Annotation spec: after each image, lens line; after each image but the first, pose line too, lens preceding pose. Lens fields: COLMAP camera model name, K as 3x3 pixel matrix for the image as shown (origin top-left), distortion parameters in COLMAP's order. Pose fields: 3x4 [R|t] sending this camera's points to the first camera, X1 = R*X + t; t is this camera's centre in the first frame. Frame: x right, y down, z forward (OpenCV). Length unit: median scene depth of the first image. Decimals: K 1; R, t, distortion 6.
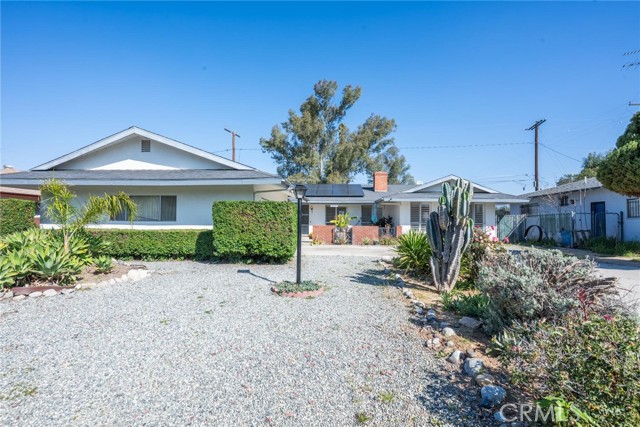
lens RADIAL K [[306.8, 0, 319.6], [0, 306.8, 213.2], [0, 0, 1]] dist [-0.005251, 0.003883]
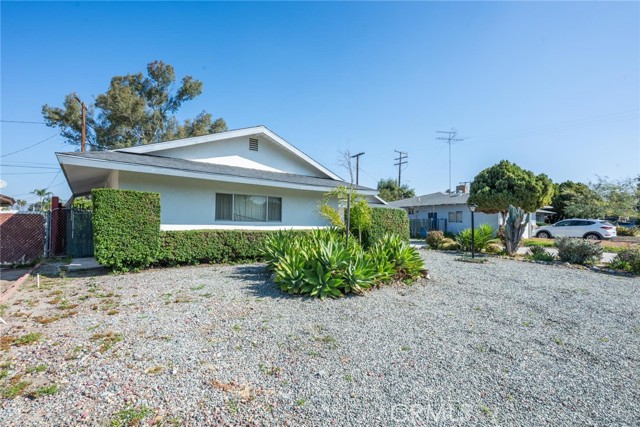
lens RADIAL K [[306.8, 0, 318.0], [0, 306.8, 217.2], [0, 0, 1]] dist [-0.005251, 0.003883]
pose [[0.754279, 0.018702, 0.656287, -0.956189], [-0.027343, 0.999622, 0.002939, 0.003854], [-0.655984, -0.020162, 0.754506, 0.111307]]
